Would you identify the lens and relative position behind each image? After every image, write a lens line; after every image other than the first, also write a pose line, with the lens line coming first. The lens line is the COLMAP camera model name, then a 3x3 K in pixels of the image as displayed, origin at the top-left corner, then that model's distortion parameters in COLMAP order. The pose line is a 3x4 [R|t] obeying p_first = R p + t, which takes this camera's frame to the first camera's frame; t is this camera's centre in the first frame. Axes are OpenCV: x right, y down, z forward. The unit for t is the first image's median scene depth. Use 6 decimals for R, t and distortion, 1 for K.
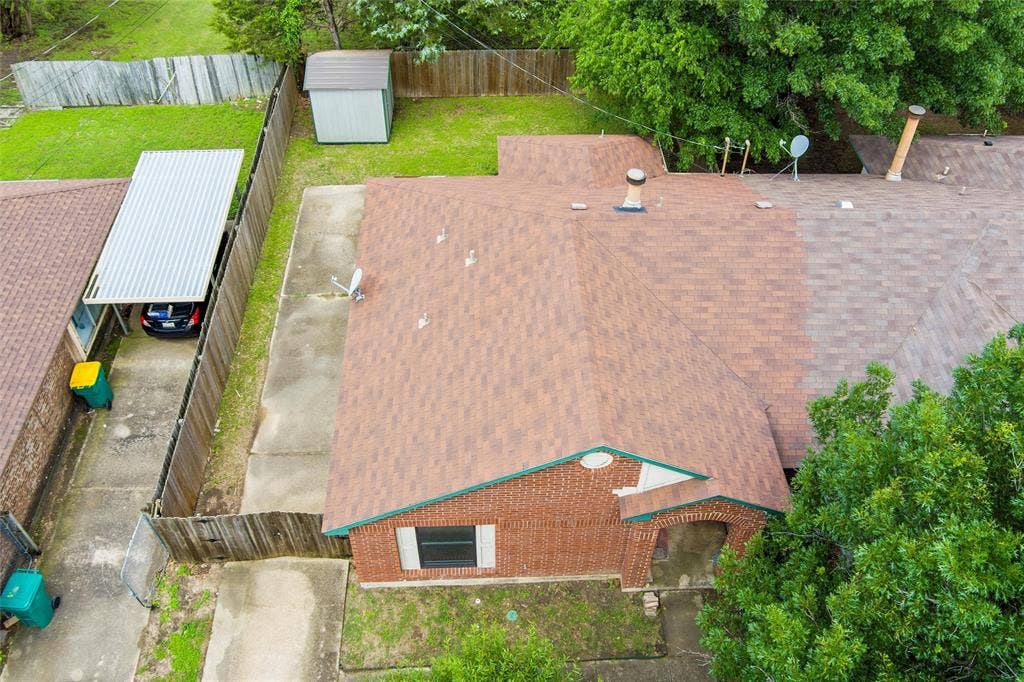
lens RADIAL K [[829.0, 0, 499.0], [0, 829.0, 374.2], [0, 0, 1]] dist [-0.062114, 0.004520]
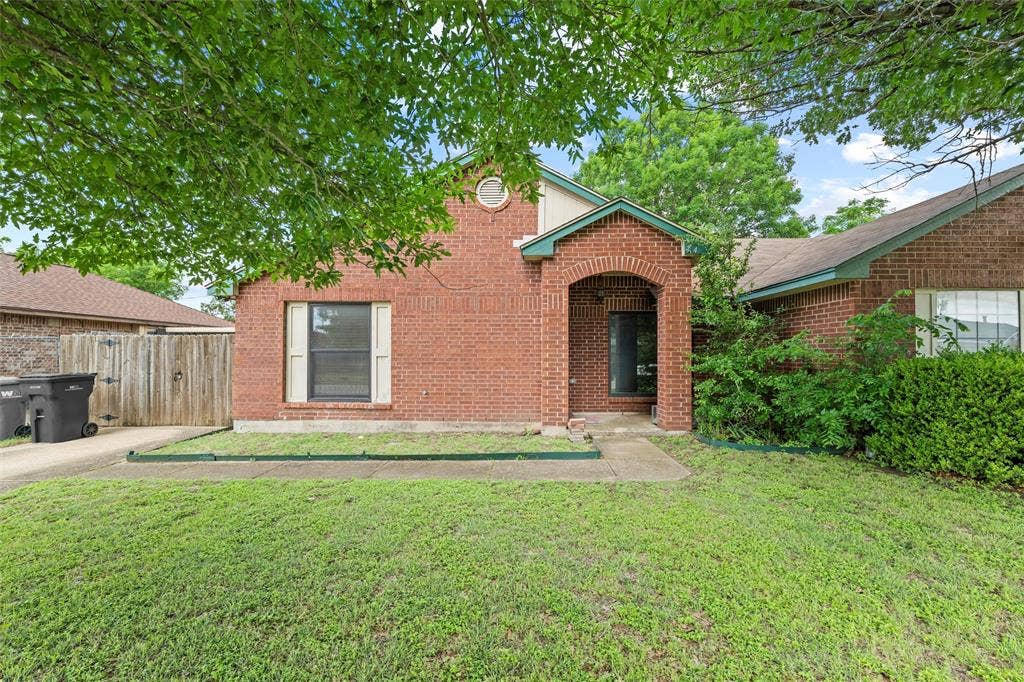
lens RADIAL K [[420.0, 0, 509.9], [0, 420.0, 344.8], [0, 0, 1]] dist [-0.017437, 0.000910]
pose [[0.998008, 0.001685, -0.063061, 0.141514], [-0.048283, 0.663750, -0.746394, 0.503027], [0.040599, 0.747953, 0.662509, 0.663427]]
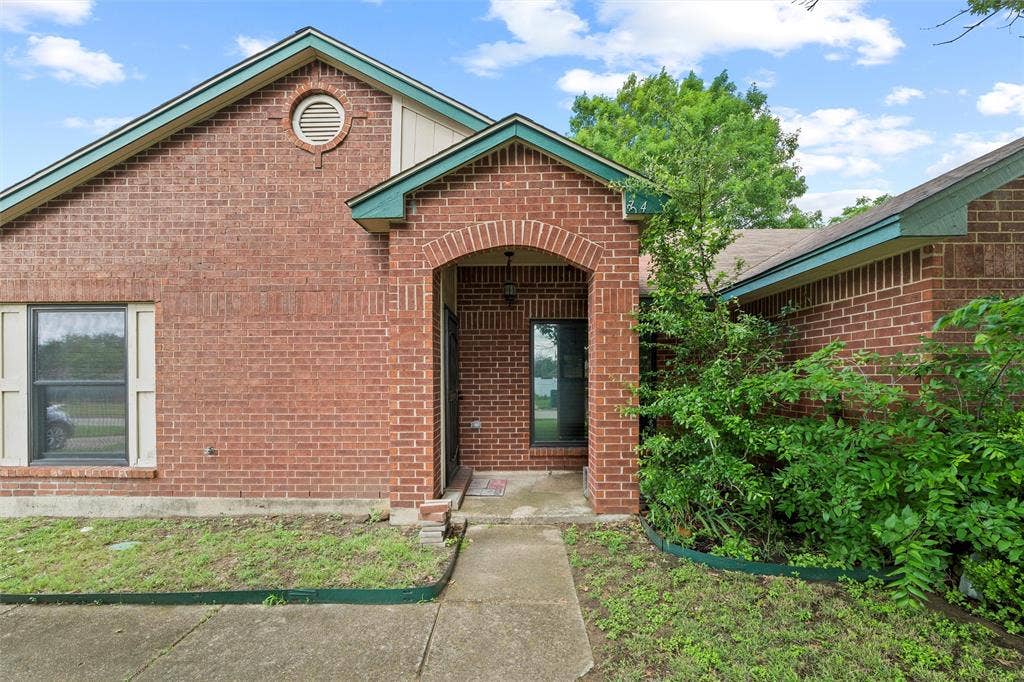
lens RADIAL K [[420.0, 0, 521.5], [0, 420.0, 375.0], [0, 0, 1]] dist [-0.017437, 0.000910]
pose [[0.999340, -0.004568, -0.036030, 0.230058], [-0.023424, 0.677090, -0.735527, 0.376371], [0.027755, 0.735886, 0.676536, 0.773555]]
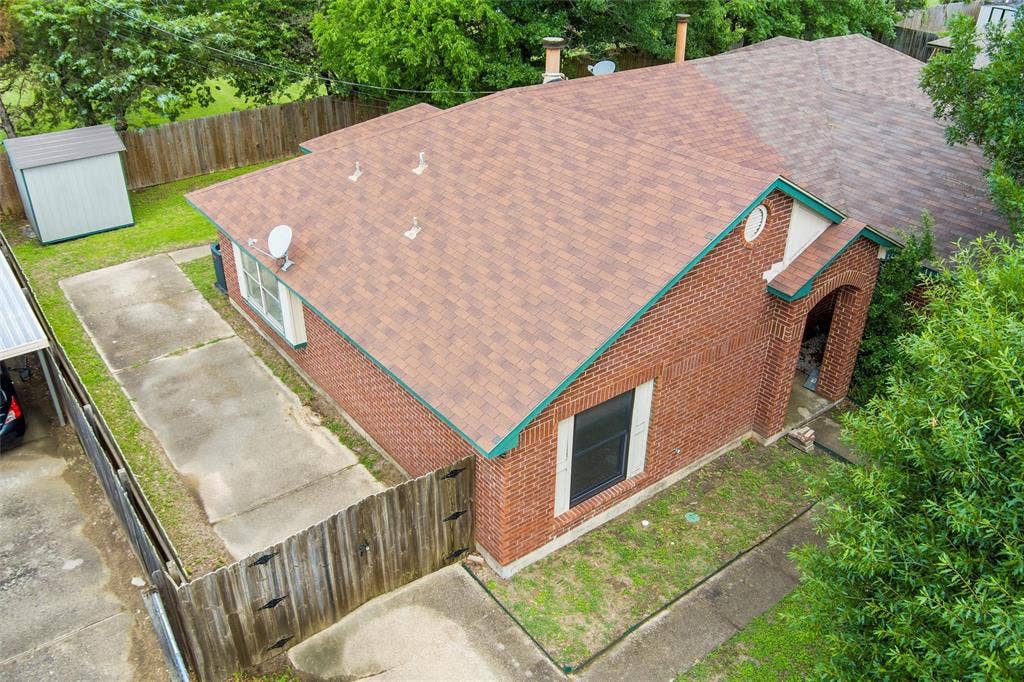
lens RADIAL K [[829.0, 0, 501.4], [0, 829.0, 366.2], [0, 0, 1]] dist [-0.062114, 0.004520]
pose [[0.818649, -0.298252, 0.490774, -0.448459], [0.426457, 0.888068, -0.171668, 0.219852], [-0.384640, 0.349829, 0.854208, 0.363776]]
